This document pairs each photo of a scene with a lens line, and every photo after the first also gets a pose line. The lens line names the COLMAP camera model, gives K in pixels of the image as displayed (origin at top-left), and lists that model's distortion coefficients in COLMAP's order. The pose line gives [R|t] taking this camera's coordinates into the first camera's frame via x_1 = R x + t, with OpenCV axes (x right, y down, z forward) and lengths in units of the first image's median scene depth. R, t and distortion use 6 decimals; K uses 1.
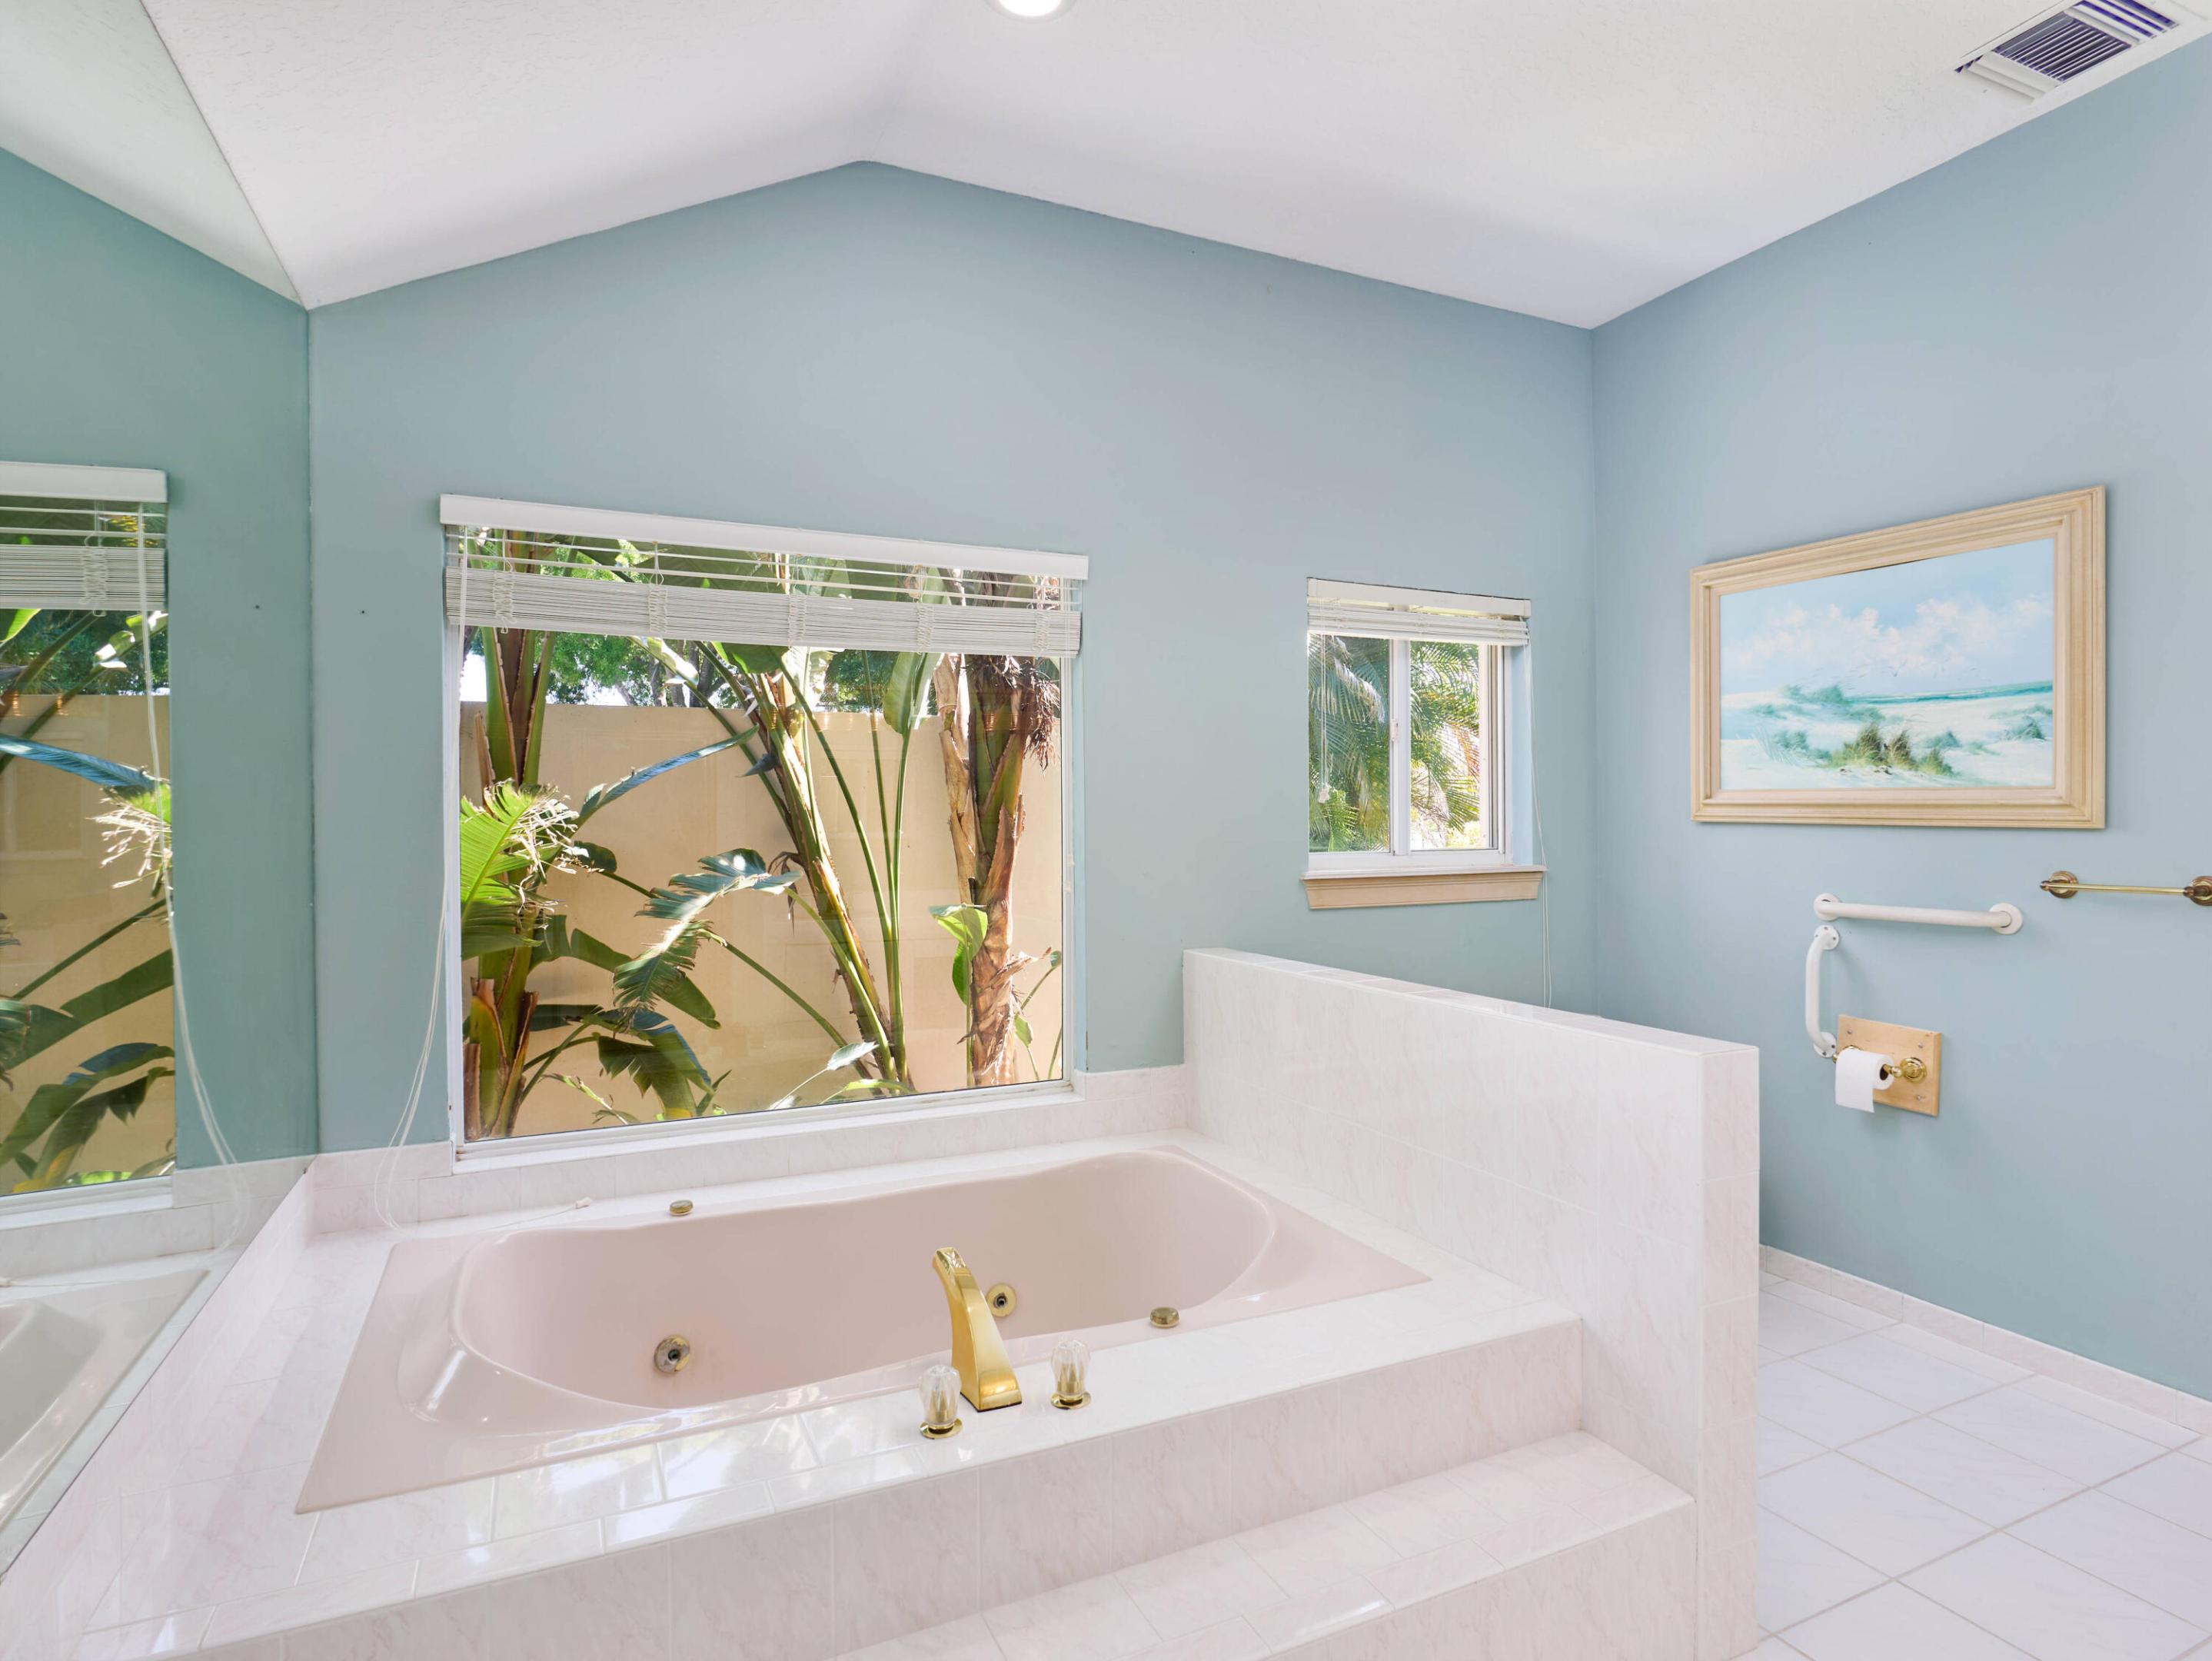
lens RADIAL K [[1187.4, 0, 1108.8], [0, 1187.4, 824.6], [0, 0, 1]] dist [-0.016837, 0.000075]
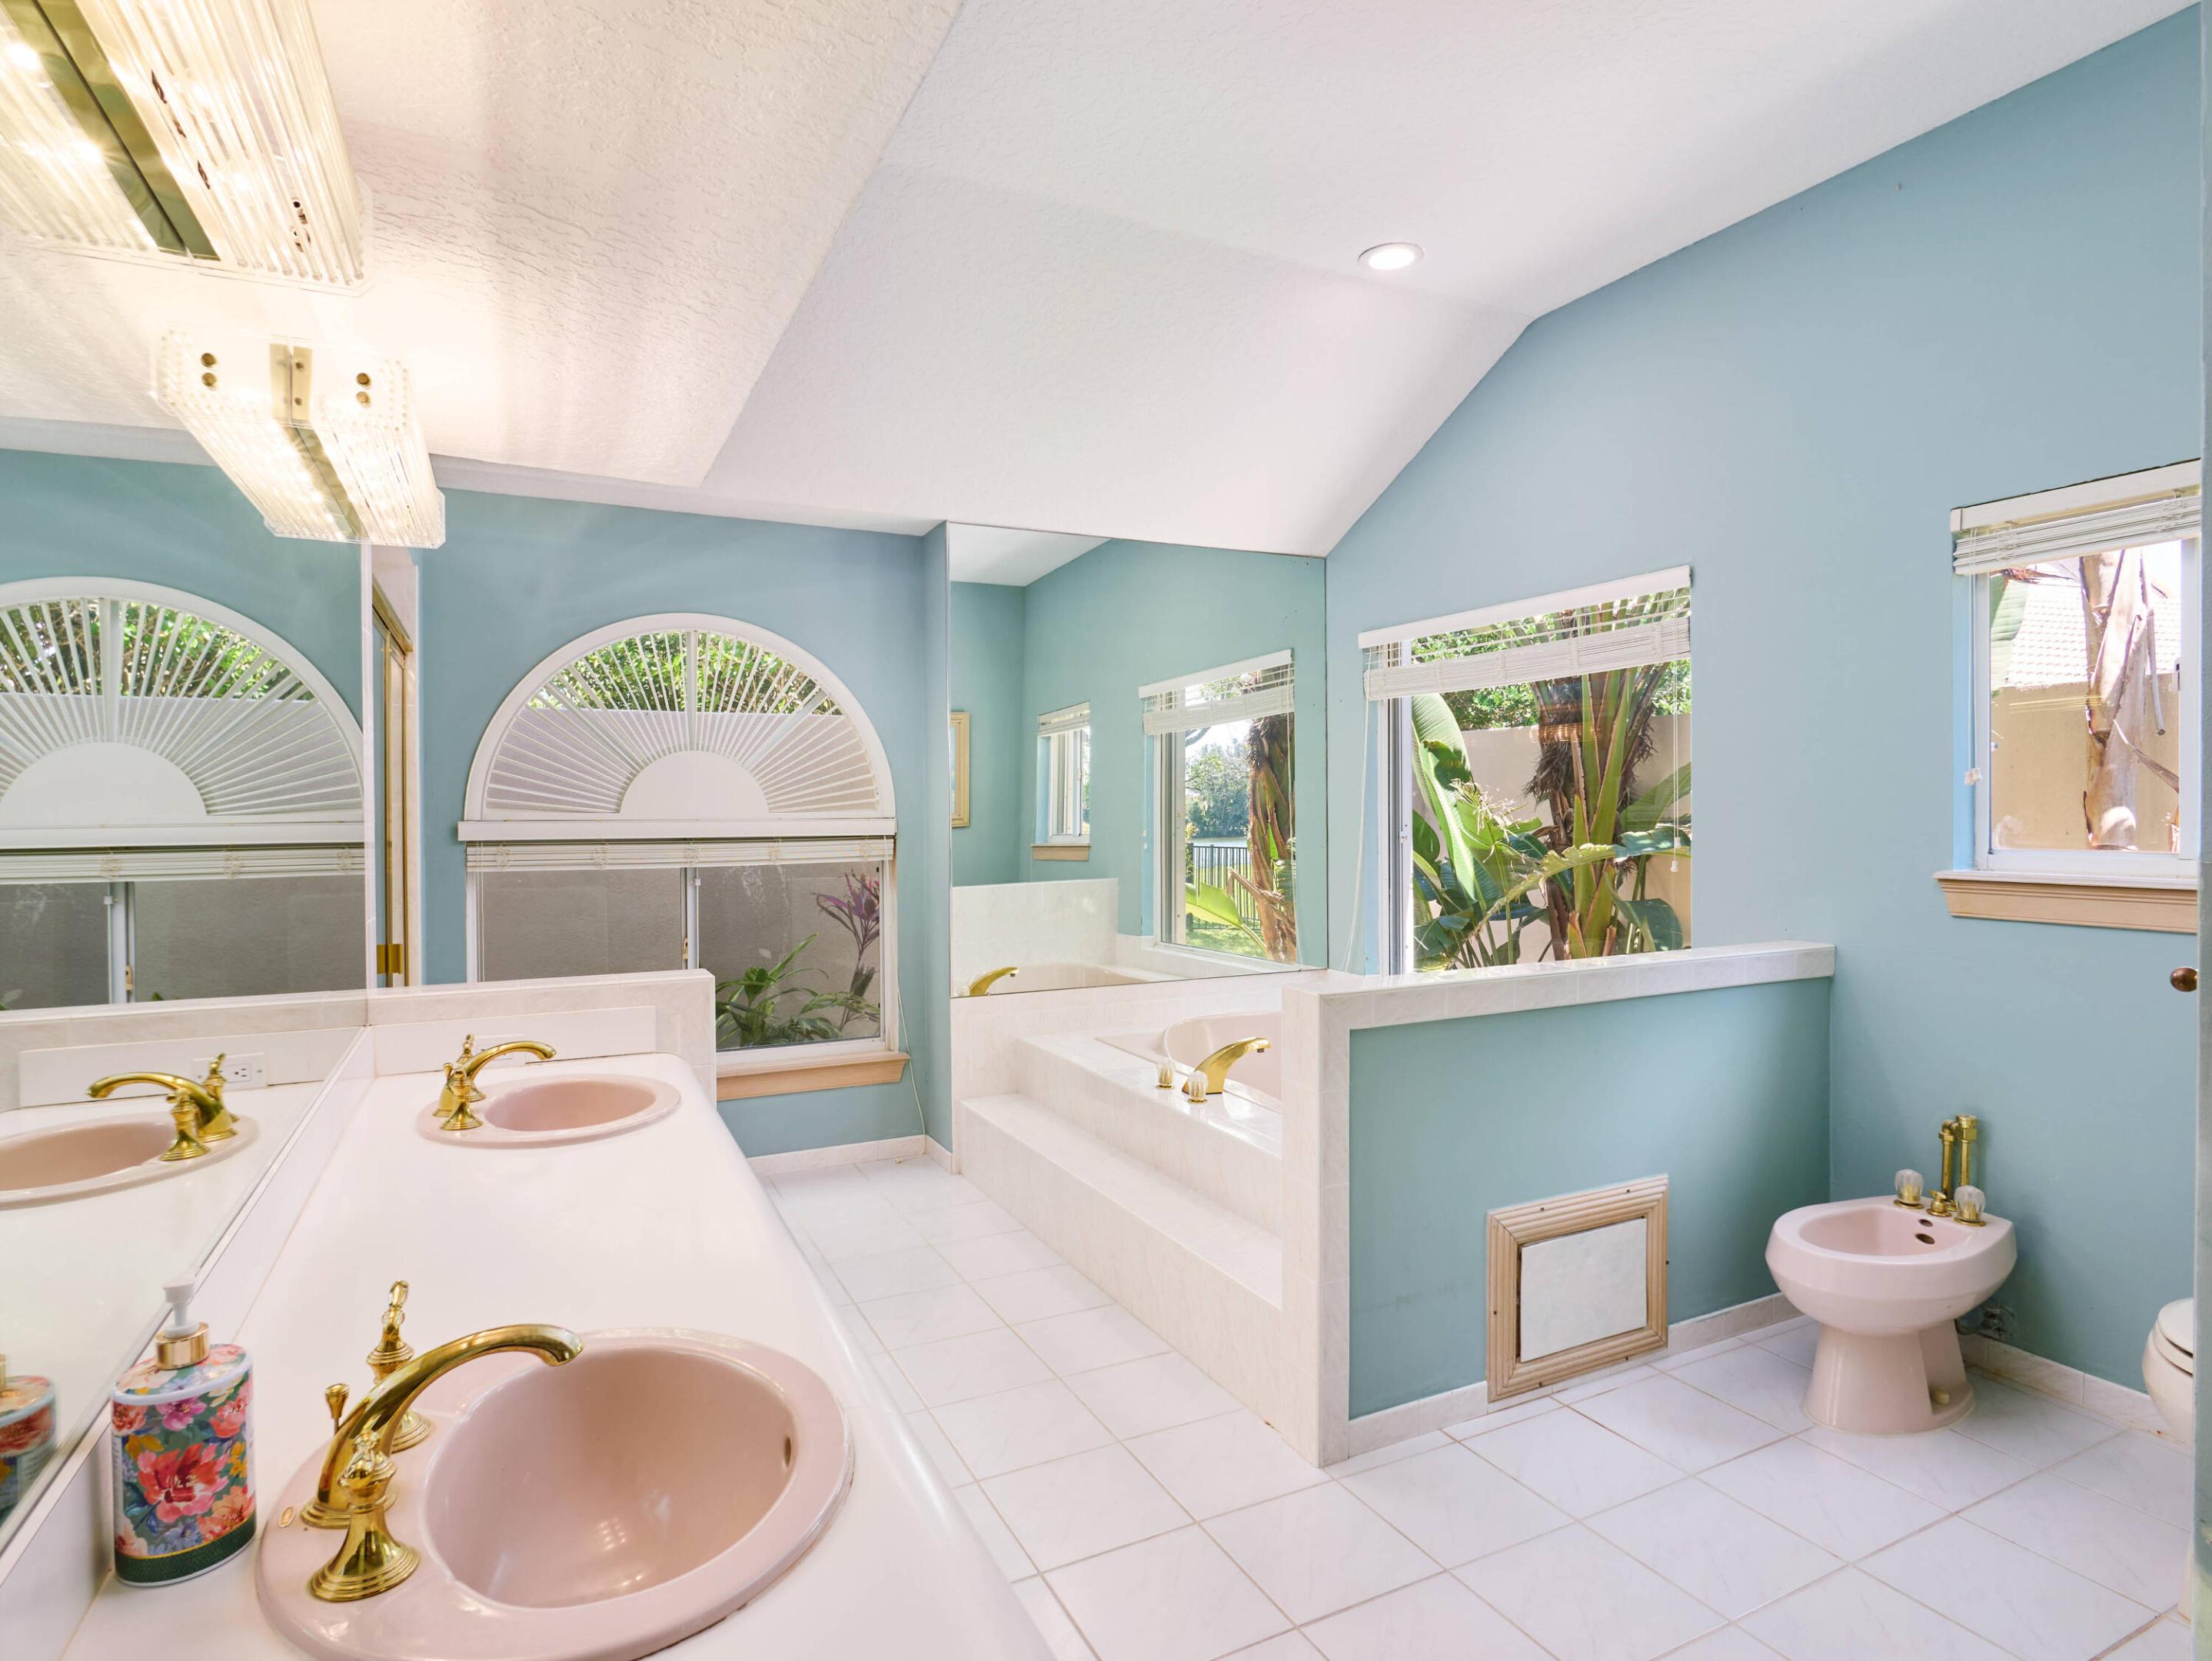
lens RADIAL K [[1187.4, 0, 1111.7], [0, 1187.4, 830.3], [0, 0, 1]] dist [-0.016837, 0.000075]
pose [[0.025976, 0.019729, -0.999468, 1.138535], [-0.003110, 0.999802, 0.019655, -0.001525], [0.999658, 0.002598, 0.026032, 0.476092]]
